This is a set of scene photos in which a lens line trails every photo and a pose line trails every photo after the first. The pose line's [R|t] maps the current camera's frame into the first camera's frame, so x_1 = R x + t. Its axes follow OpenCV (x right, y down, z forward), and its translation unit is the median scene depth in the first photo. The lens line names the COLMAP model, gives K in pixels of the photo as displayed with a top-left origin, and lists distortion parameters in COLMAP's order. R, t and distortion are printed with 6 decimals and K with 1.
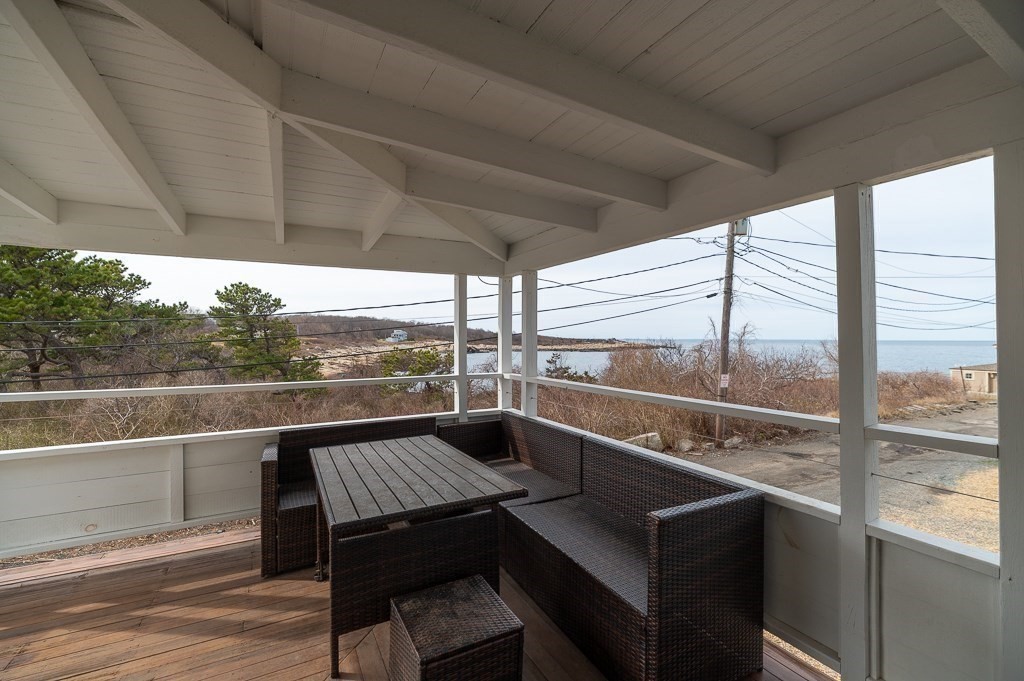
lens RADIAL K [[446.5, 0, 512.5], [0, 446.5, 340.9], [0, 0, 1]] dist [0.011934, -0.001059]
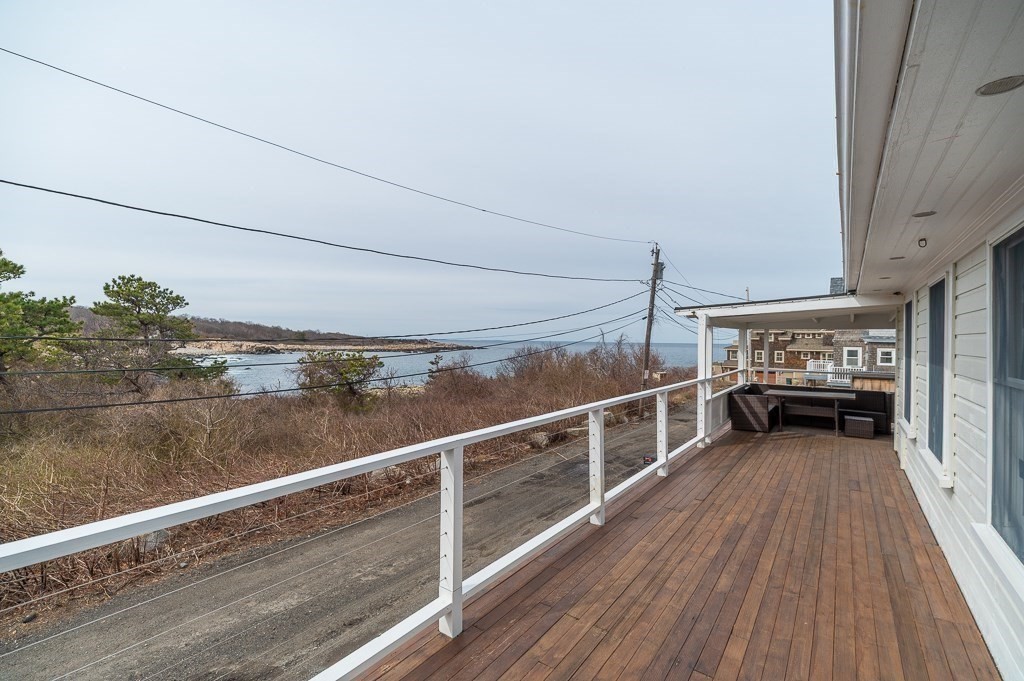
lens RADIAL K [[446.5, 0, 516.1], [0, 446.5, 342.0], [0, 0, 1]] dist [0.011934, -0.001059]
pose [[0.904789, 0.007594, 0.425793, -0.307245], [-0.008525, 0.999964, 0.000282, -0.008954], [-0.425775, -0.003885, 0.904821, -0.095979]]
